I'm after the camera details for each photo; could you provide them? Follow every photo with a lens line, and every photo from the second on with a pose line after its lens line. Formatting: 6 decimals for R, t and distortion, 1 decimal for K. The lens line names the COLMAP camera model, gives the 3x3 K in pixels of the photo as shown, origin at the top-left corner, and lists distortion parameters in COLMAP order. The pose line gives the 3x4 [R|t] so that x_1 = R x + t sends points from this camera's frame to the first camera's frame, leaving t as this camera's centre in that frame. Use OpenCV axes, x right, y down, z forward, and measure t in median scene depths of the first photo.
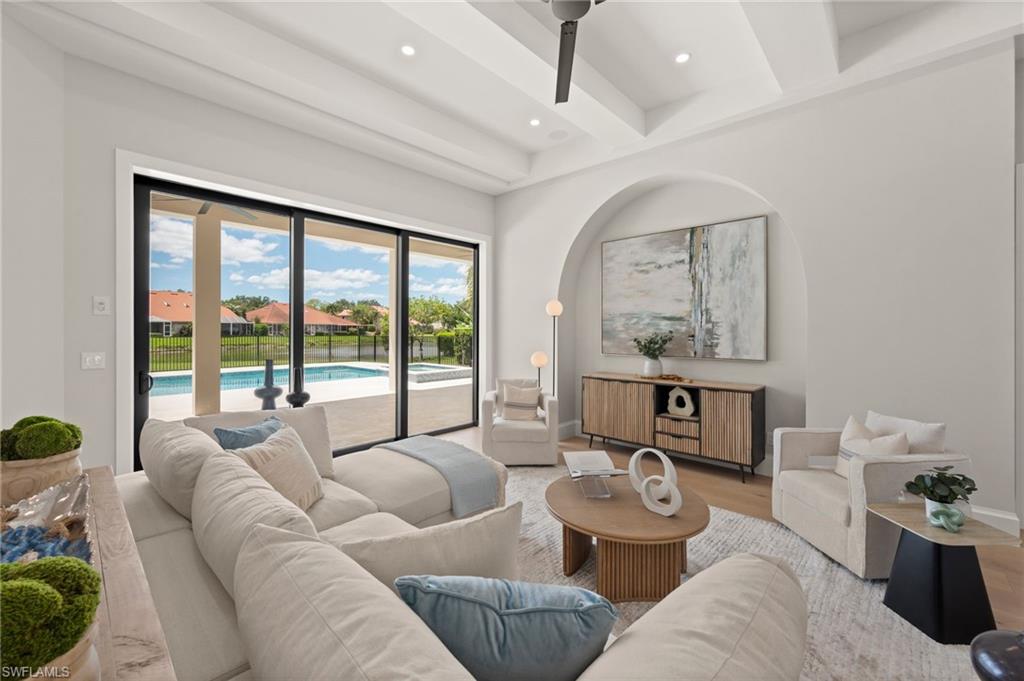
lens RADIAL K [[407.1, 0, 516.8], [0, 407.1, 331.5], [0, 0, 1]] dist [-0.000650, -0.000438]
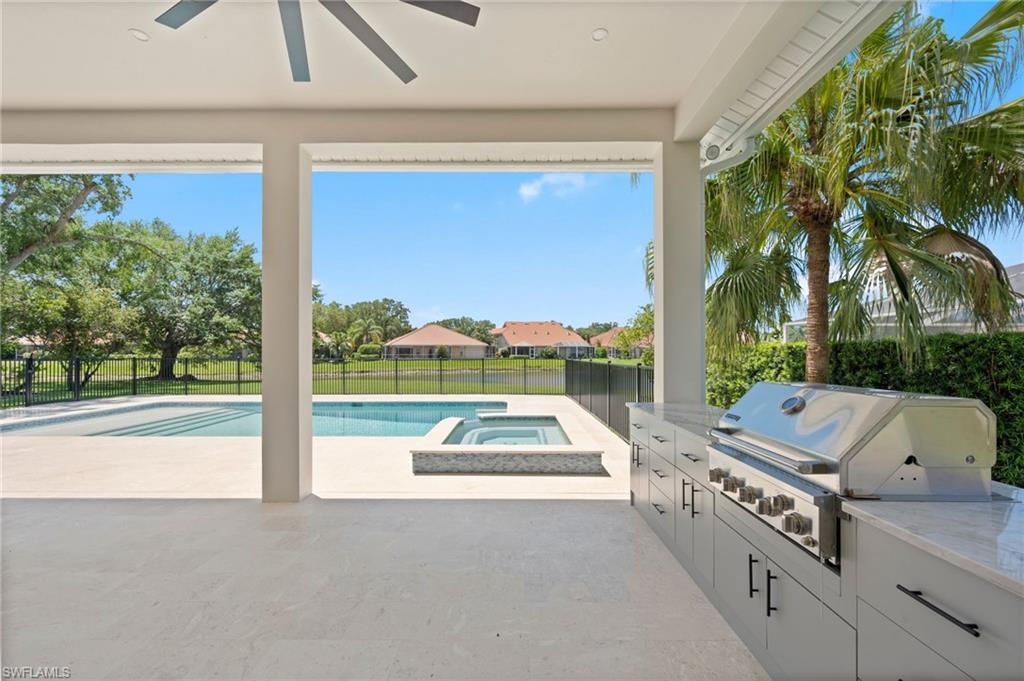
lens RADIAL K [[407.1, 0, 513.4], [0, 407.1, 349.5], [0, 0, 1]] dist [-0.000650, -0.000438]
pose [[0.673491, -0.008427, -0.739147, 0.313754], [-0.000078, 0.999934, -0.011470, 0.006941], [0.739195, 0.007783, 0.673446, 1.806647]]
